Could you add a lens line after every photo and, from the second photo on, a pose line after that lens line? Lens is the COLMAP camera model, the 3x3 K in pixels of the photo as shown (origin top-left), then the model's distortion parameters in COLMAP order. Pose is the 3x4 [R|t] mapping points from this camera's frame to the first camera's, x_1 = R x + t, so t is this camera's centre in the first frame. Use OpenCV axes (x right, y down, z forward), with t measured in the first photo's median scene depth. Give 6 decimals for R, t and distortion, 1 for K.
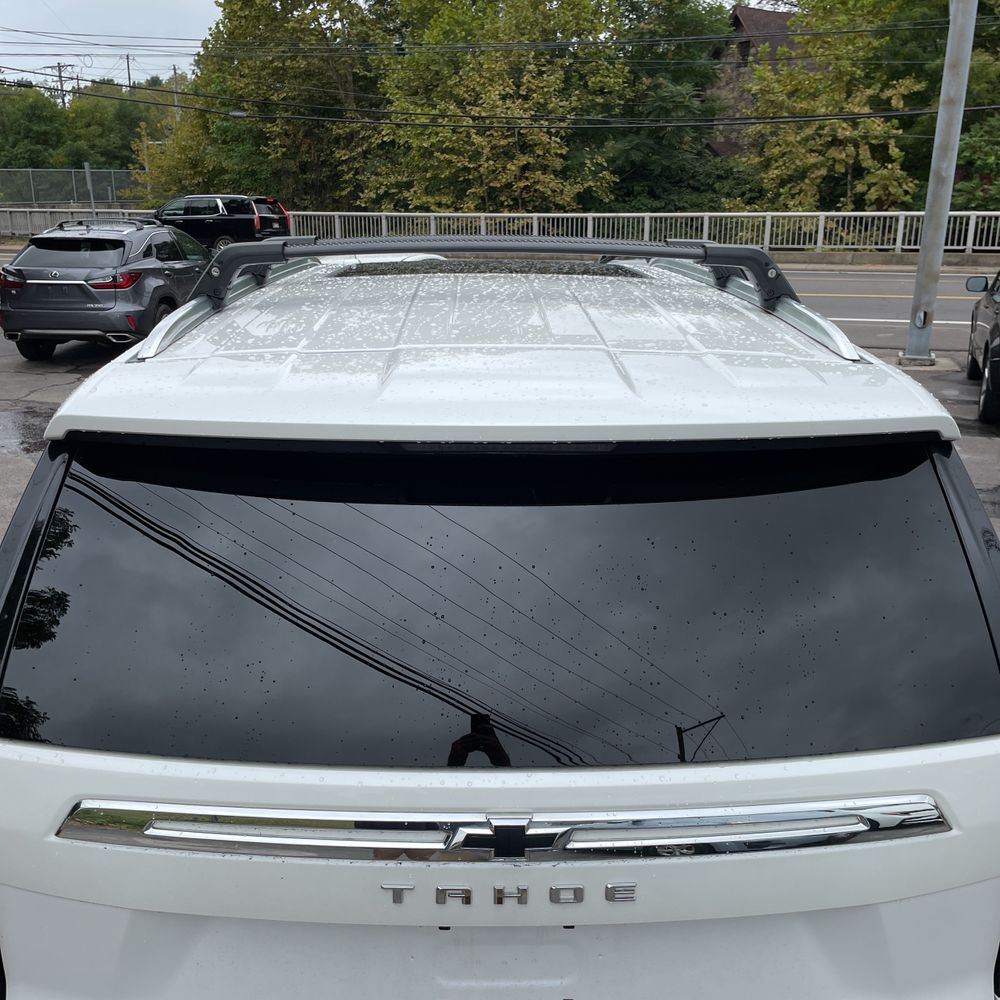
lens RADIAL K [[1013.9, 0, 496.3], [0, 1013.9, 505.5], [0, 0, 1]] dist [0.028885, 0.000000]
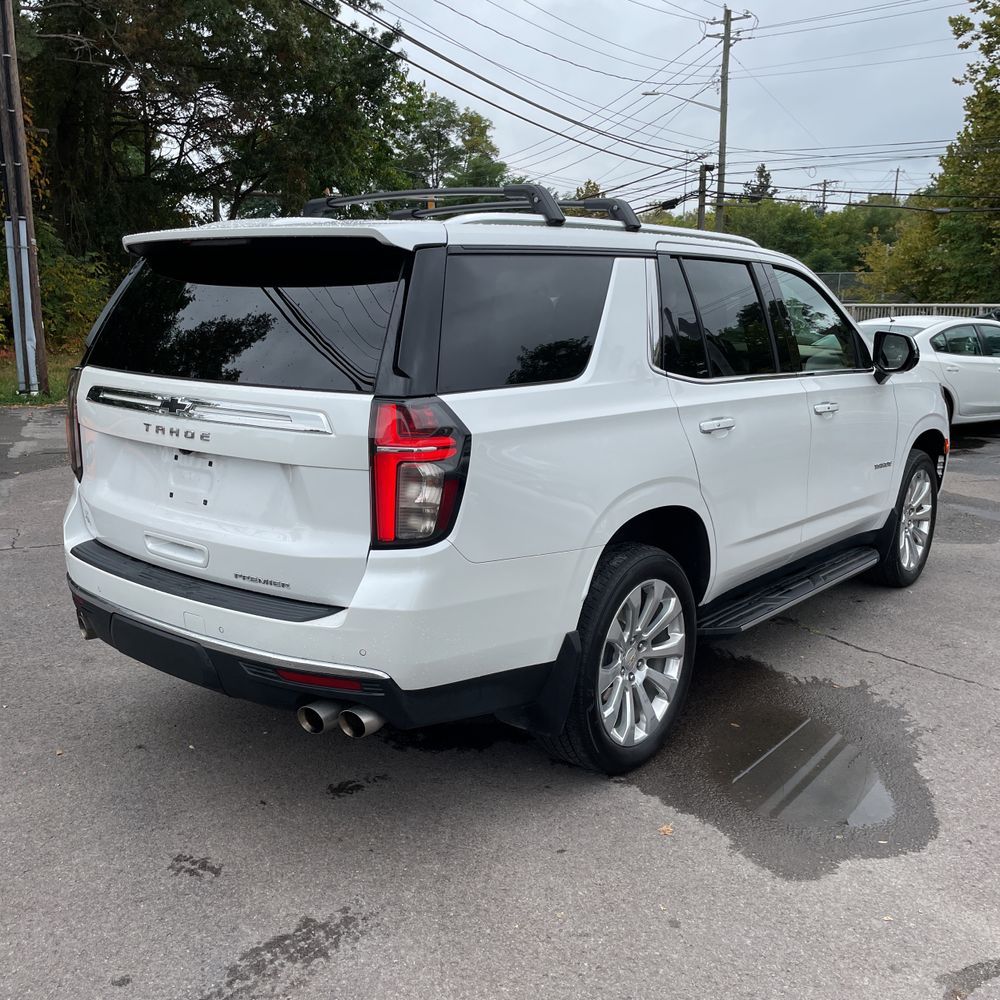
lens RADIAL K [[1013.9, 0, 497.9], [0, 1013.9, 503.9], [0, 0, 1]] dist [0.028885, 0.000000]
pose [[0.766906, 0.131041, -0.628239, 0.086456], [-0.194012, 0.980466, -0.032325, 0.020206], [0.611731, 0.146677, 0.777349, -0.013185]]
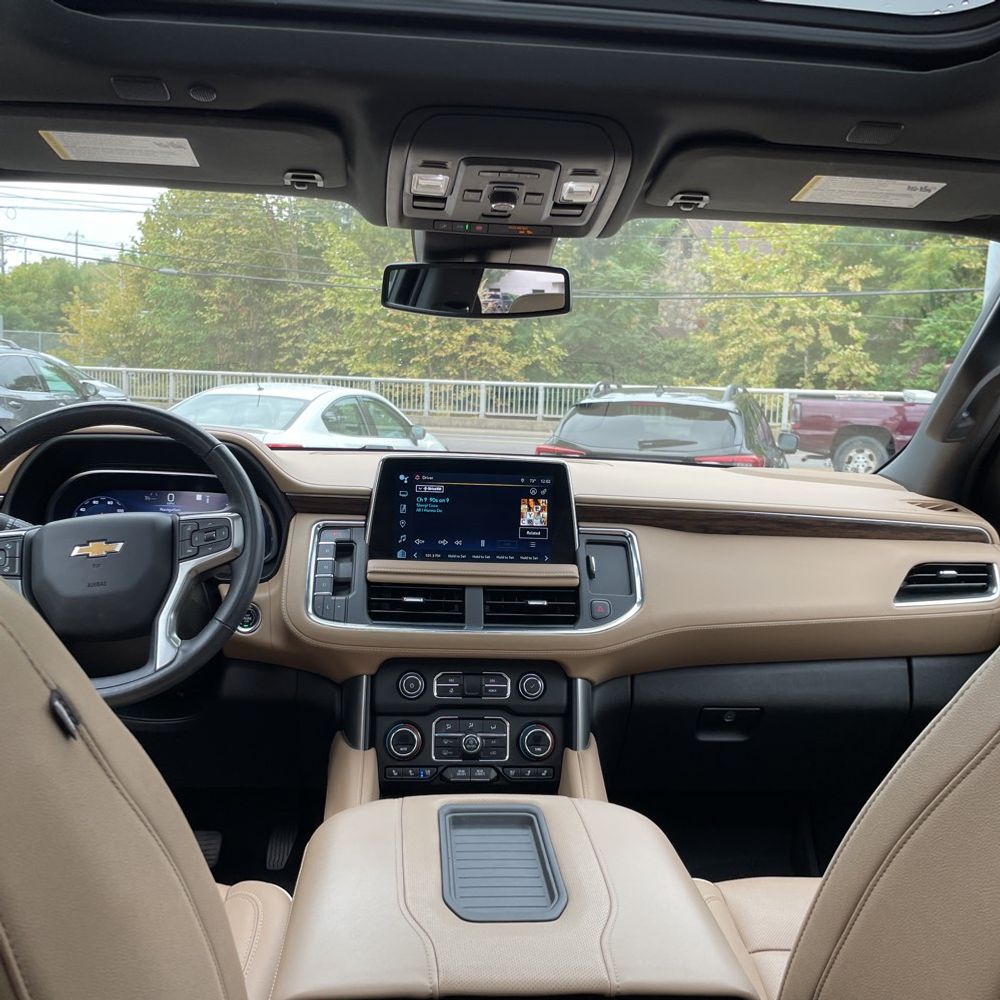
lens RADIAL K [[1013.9, 0, 499.2], [0, 1013.9, 497.1], [0, 0, 1]] dist [0.028885, 0.000000]
pose [[0.997512, 0.028223, 0.064602, -0.004184], [-0.015930, 0.982904, -0.183427, -0.011001], [-0.068675, 0.181942, 0.980908, 0.099554]]
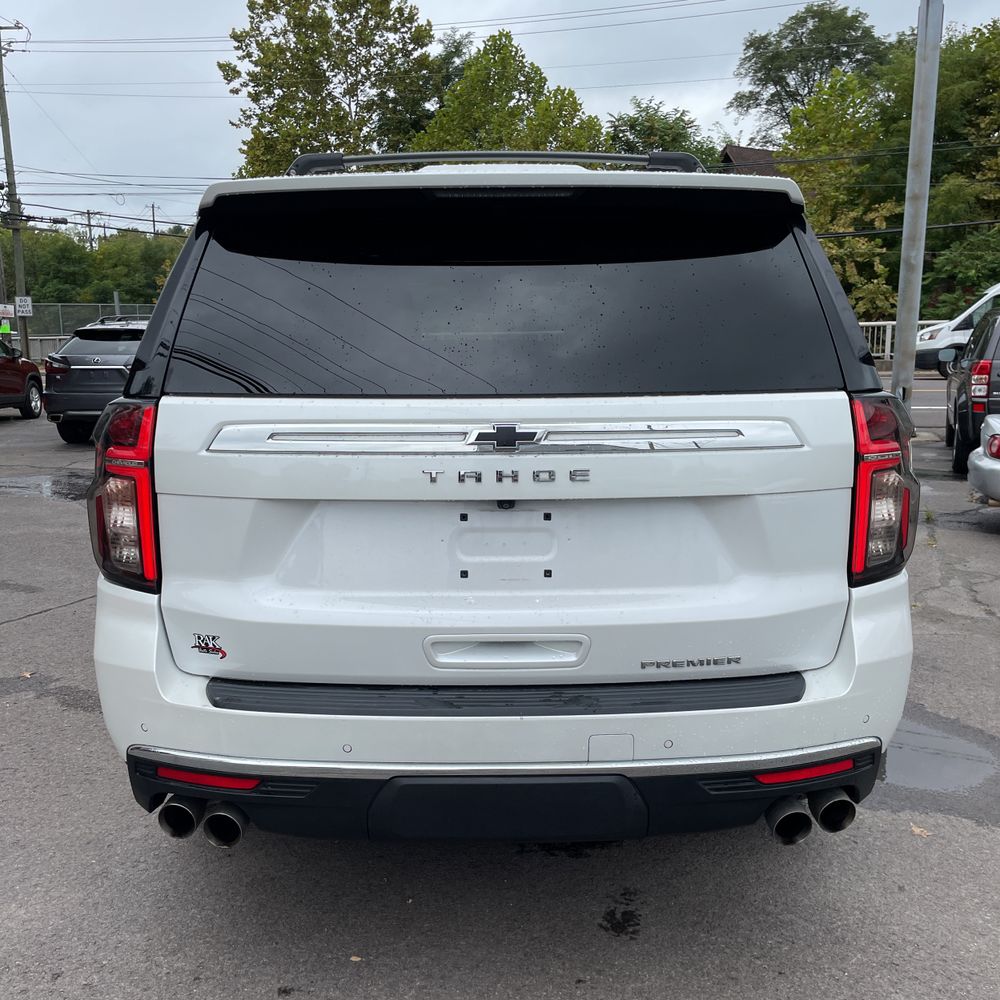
lens RADIAL K [[1013.9, 0, 491.3], [0, 1013.9, 521.3], [0, 0, 1]] dist [0.028885, 0.000000]
pose [[0.999857, -0.010481, -0.013305, 0.000421], [0.008922, 0.993637, -0.112280, 0.026379], [0.014398, 0.112145, 0.993588, -0.020857]]
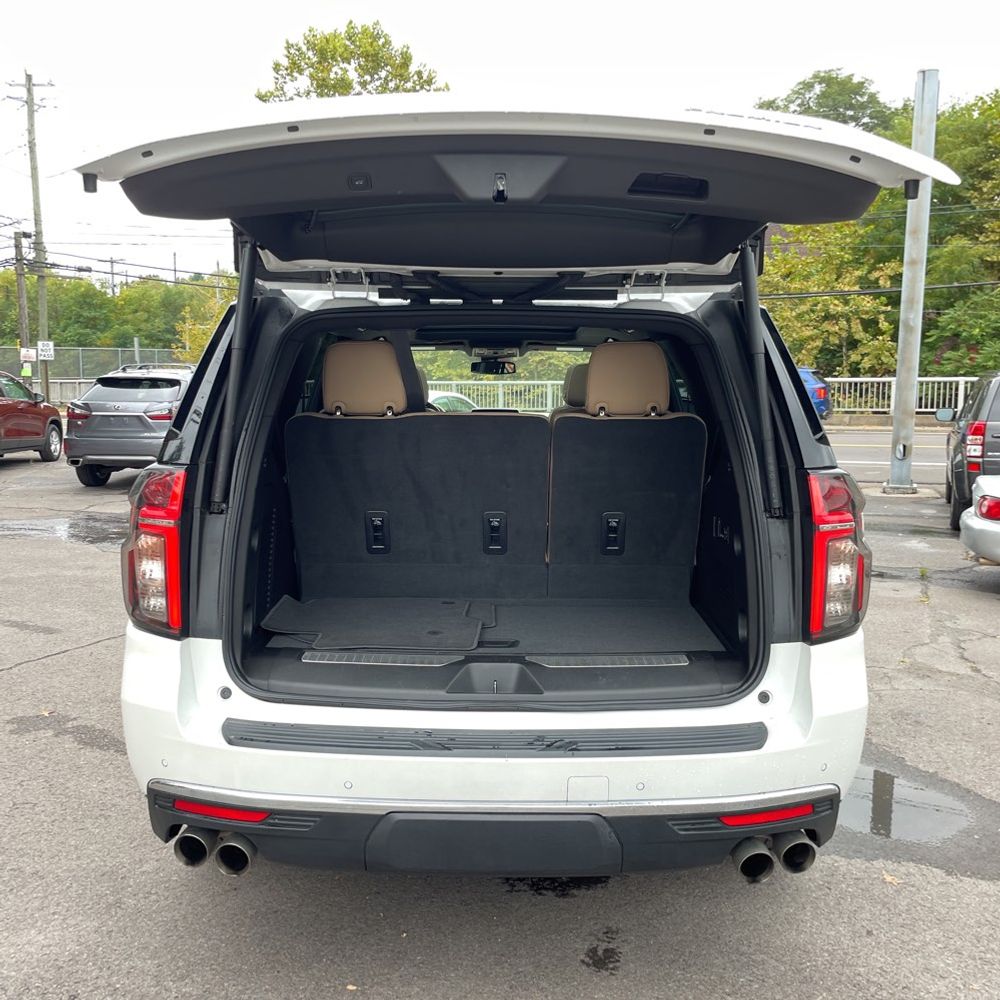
lens RADIAL K [[1013.9, 0, 489.3], [0, 1013.9, 504.1], [0, 0, 1]] dist [0.028885, 0.000000]
pose [[0.999693, 0.004279, -0.024397, 0.001766], [-0.008457, 0.984743, -0.173810, 0.026314], [0.023281, 0.173963, 0.984477, -0.028448]]
